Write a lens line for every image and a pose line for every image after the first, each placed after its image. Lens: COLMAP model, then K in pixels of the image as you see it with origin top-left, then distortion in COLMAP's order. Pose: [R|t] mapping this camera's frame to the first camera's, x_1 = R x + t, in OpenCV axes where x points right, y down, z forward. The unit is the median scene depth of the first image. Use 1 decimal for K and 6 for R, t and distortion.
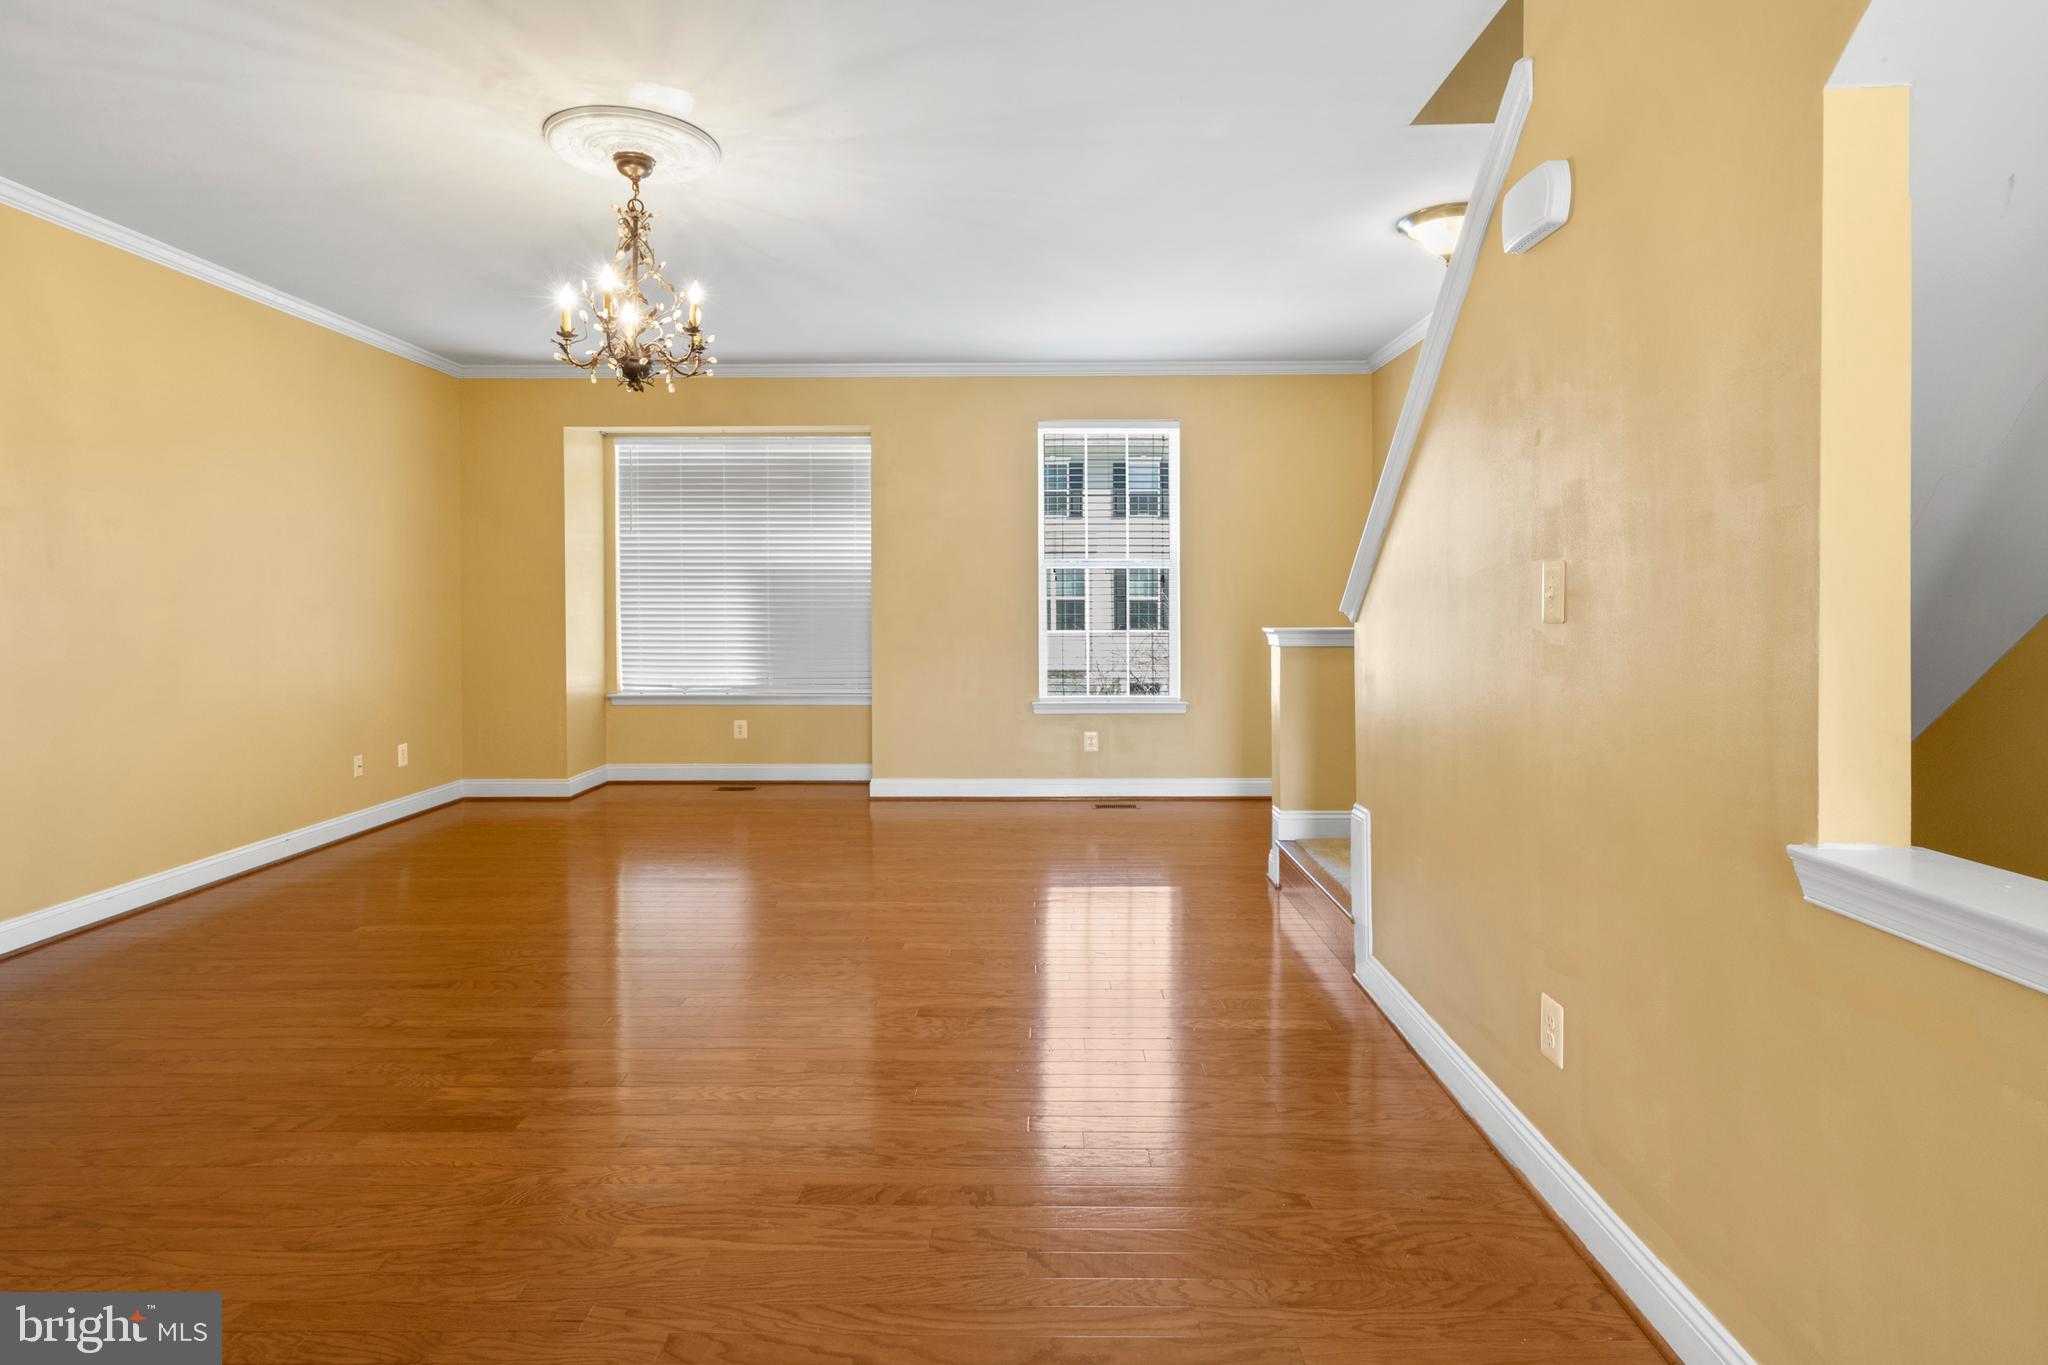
lens RADIAL K [[1062.8, 0, 1026.3], [0, 1062.8, 603.4], [0, 0, 1]] dist [0.006568, 0.000694]
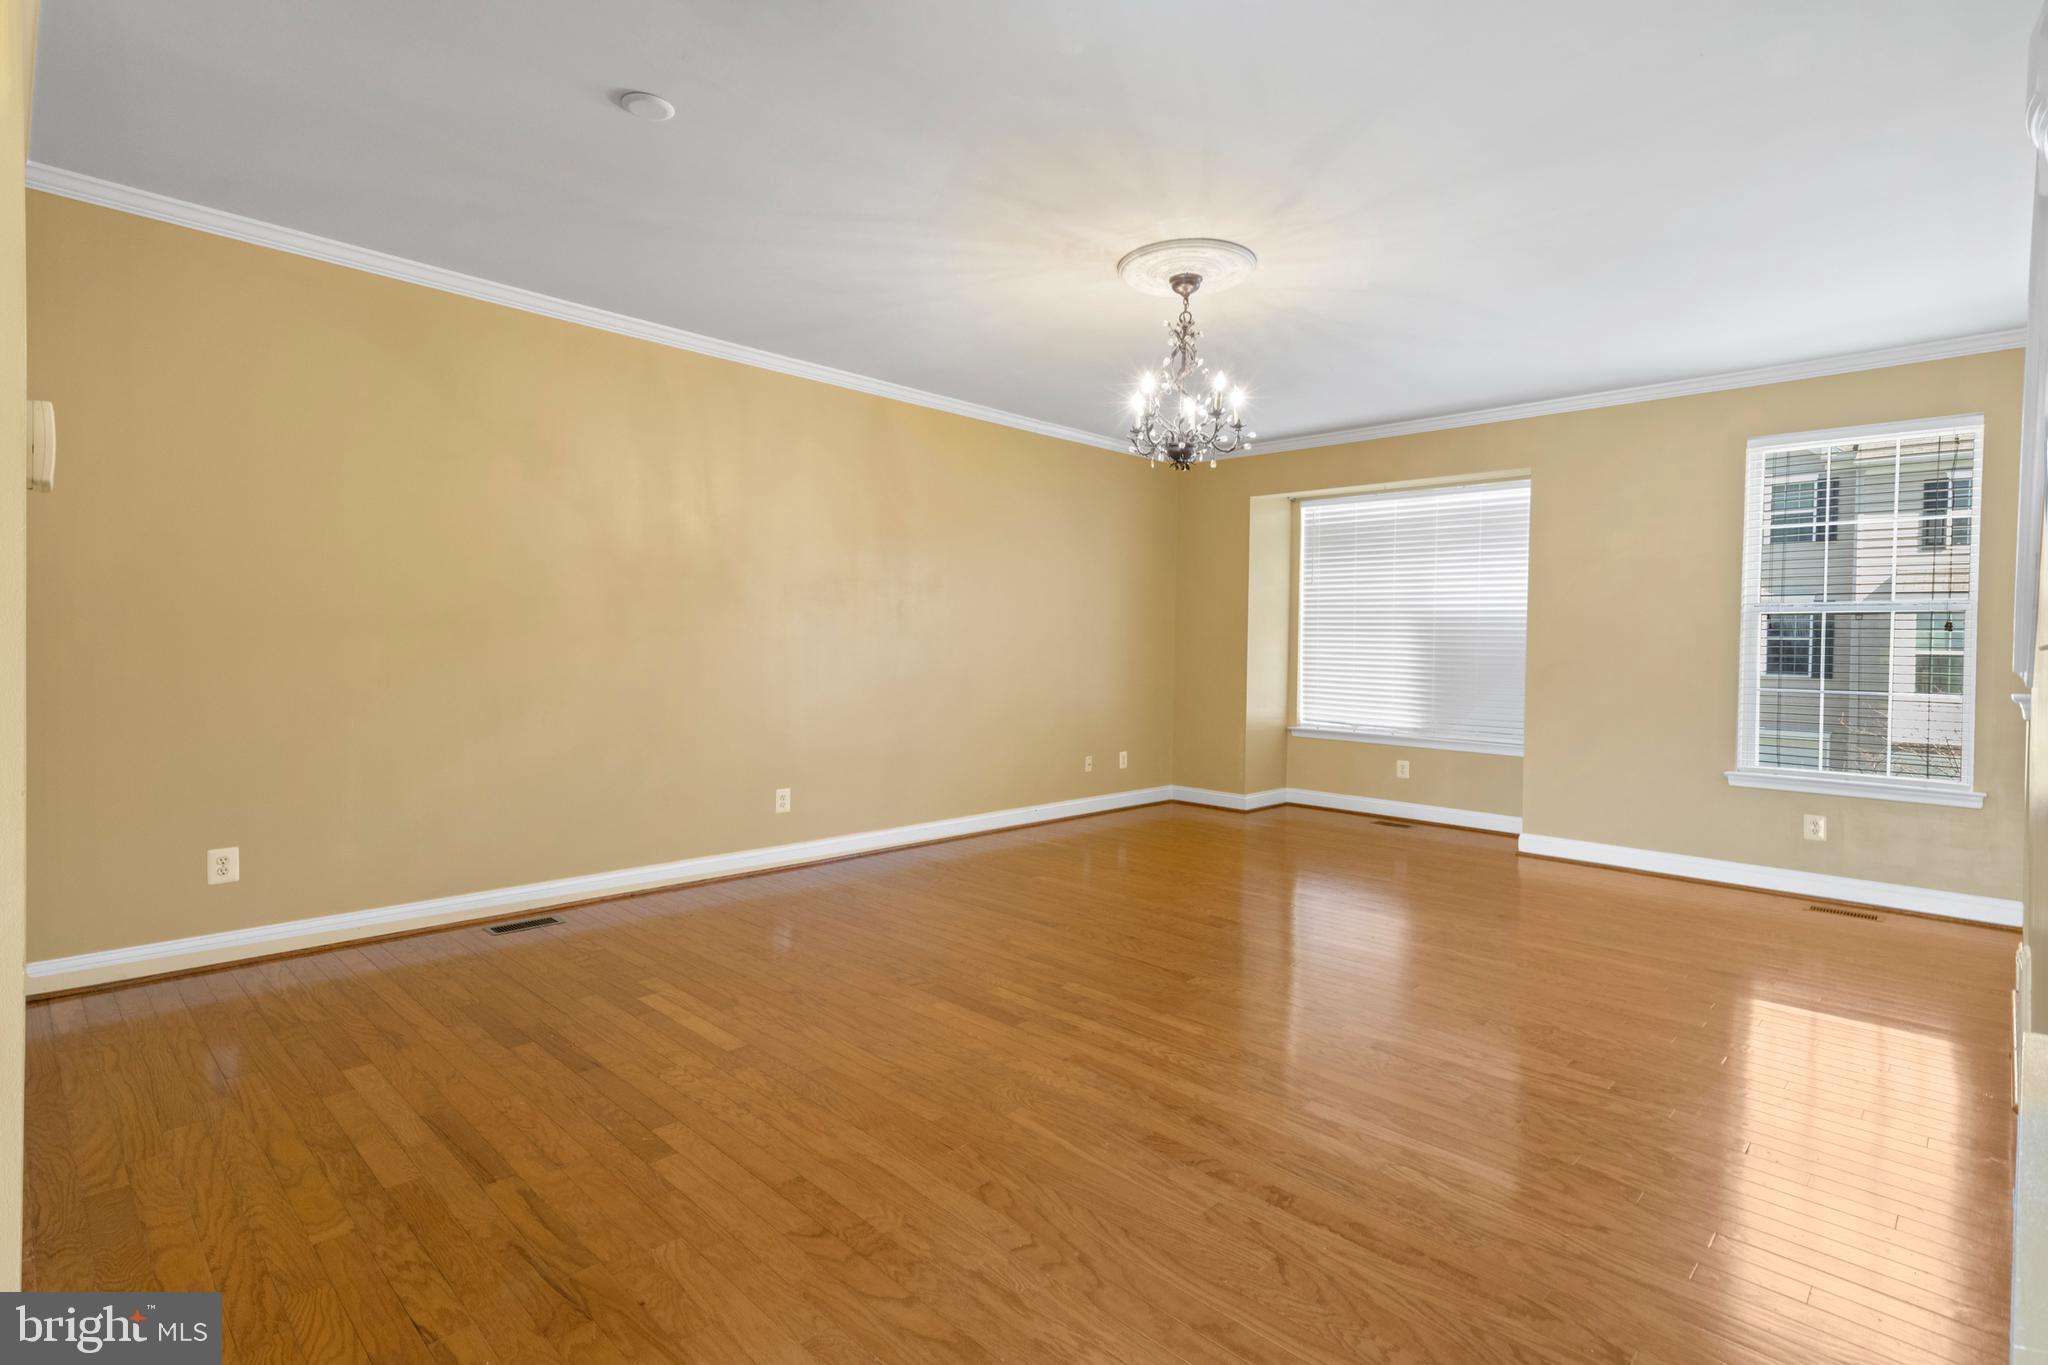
lens RADIAL K [[997.0, 0, 1024.3], [0, 997.0, 646.7], [0, 0, 1]] dist [0.016701, 0.000350]
pose [[0.720890, 0.016606, -0.692851, 0.160539], [-0.018803, 0.999814, 0.004399, 0.000091], [0.692795, 0.009856, 0.721068, 0.030027]]
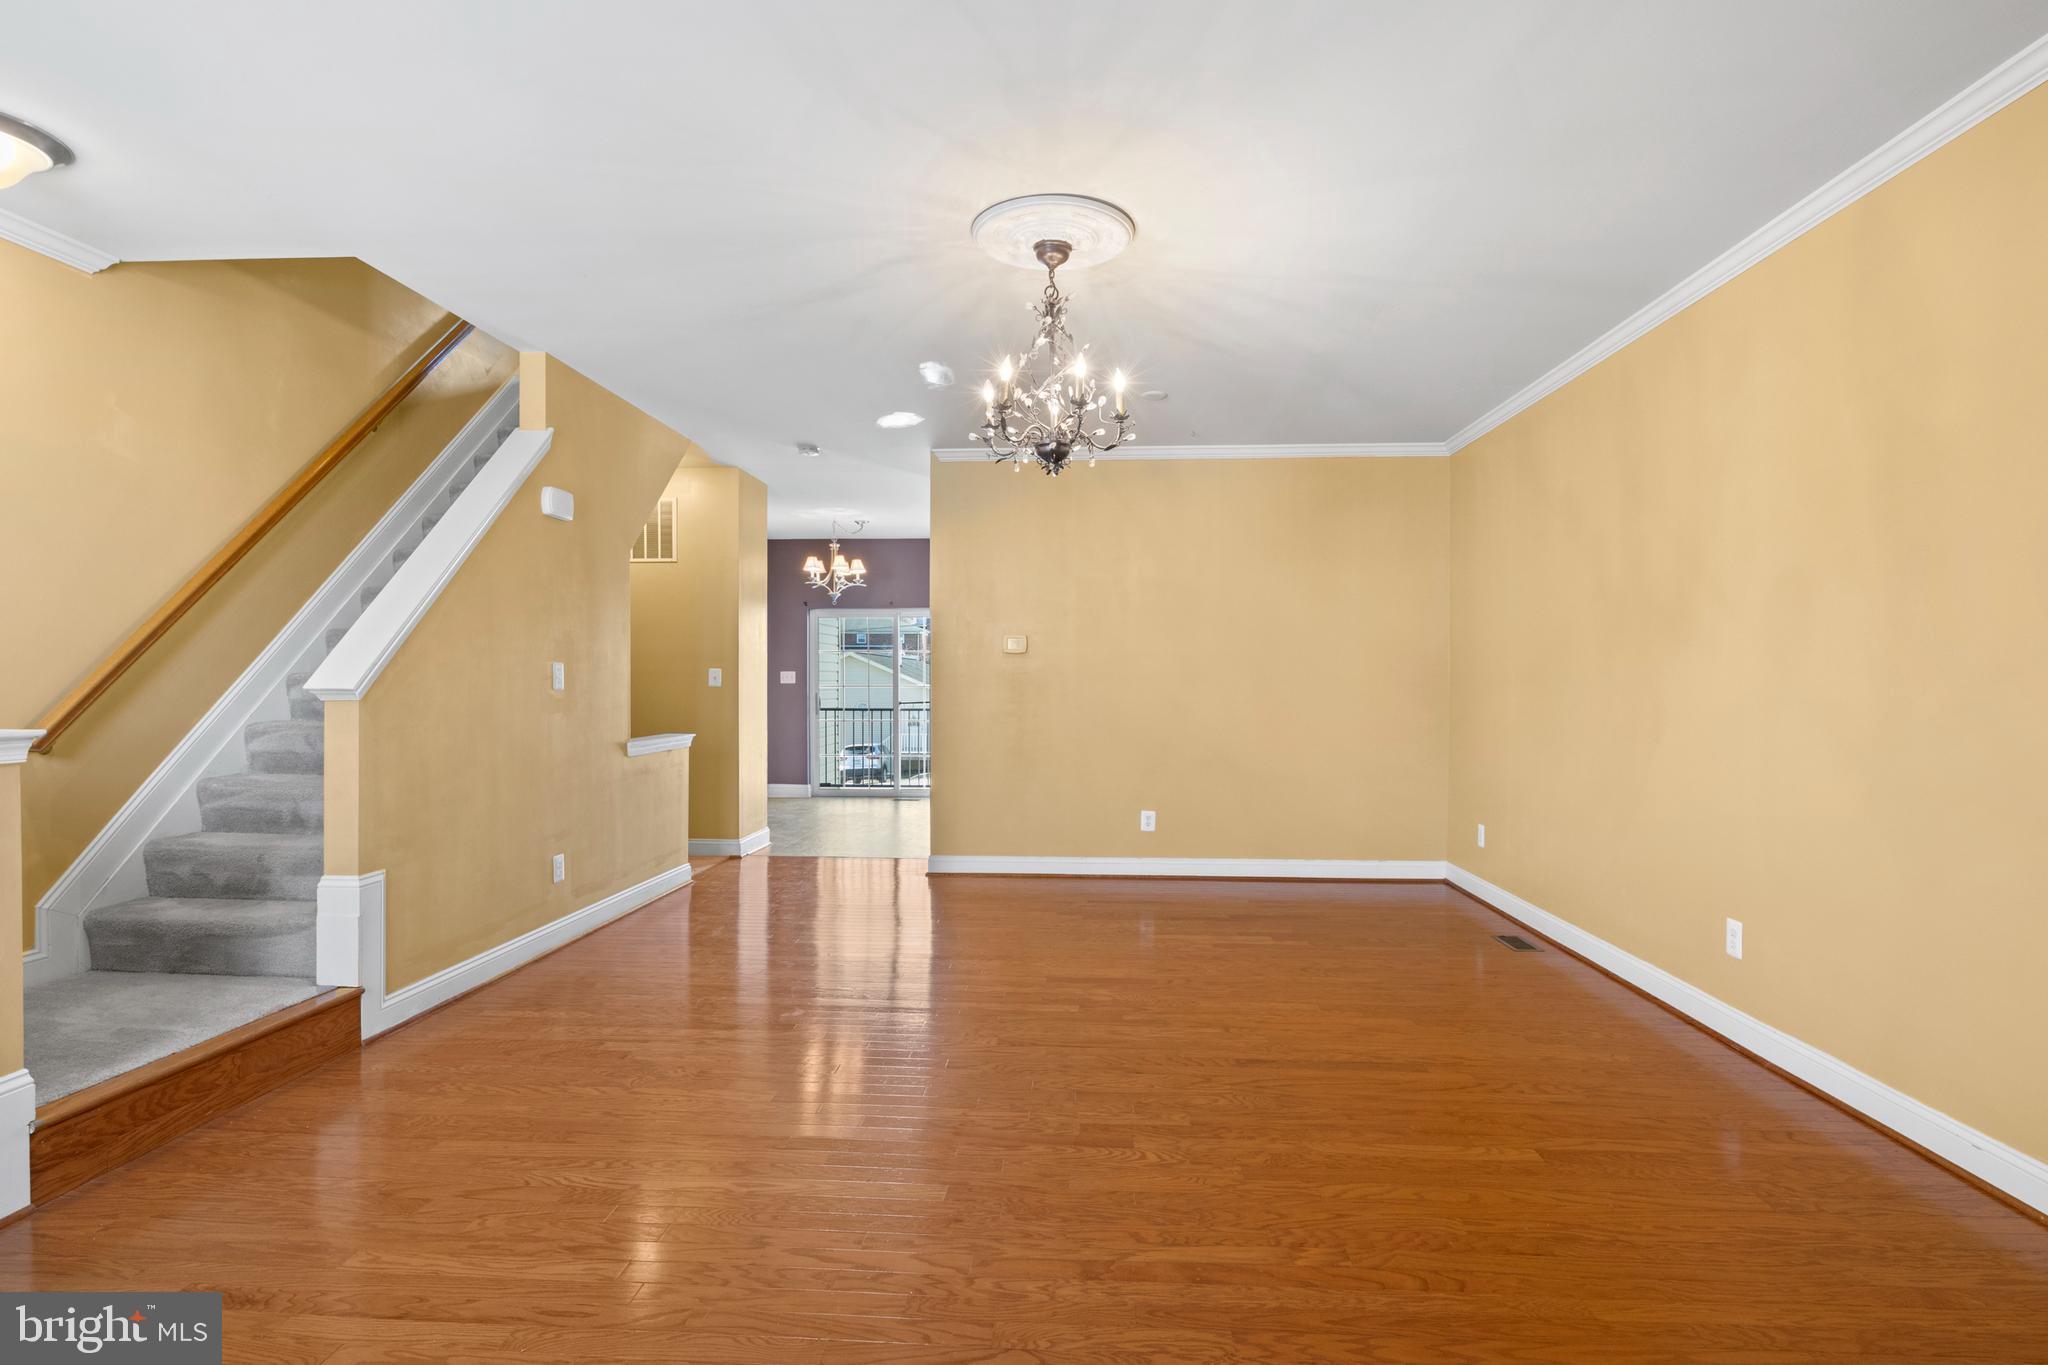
lens RADIAL K [[1006.8, 0, 1021.8], [0, 1006.8, 719.1], [0, 0, 1]] dist [-0.000427, 0.000009]
pose [[-0.998677, -0.003974, 0.051277, -0.204549], [-0.001960, 0.999227, 0.039272, -0.002185], [-0.051394, 0.039120, -0.997912, 1.043113]]
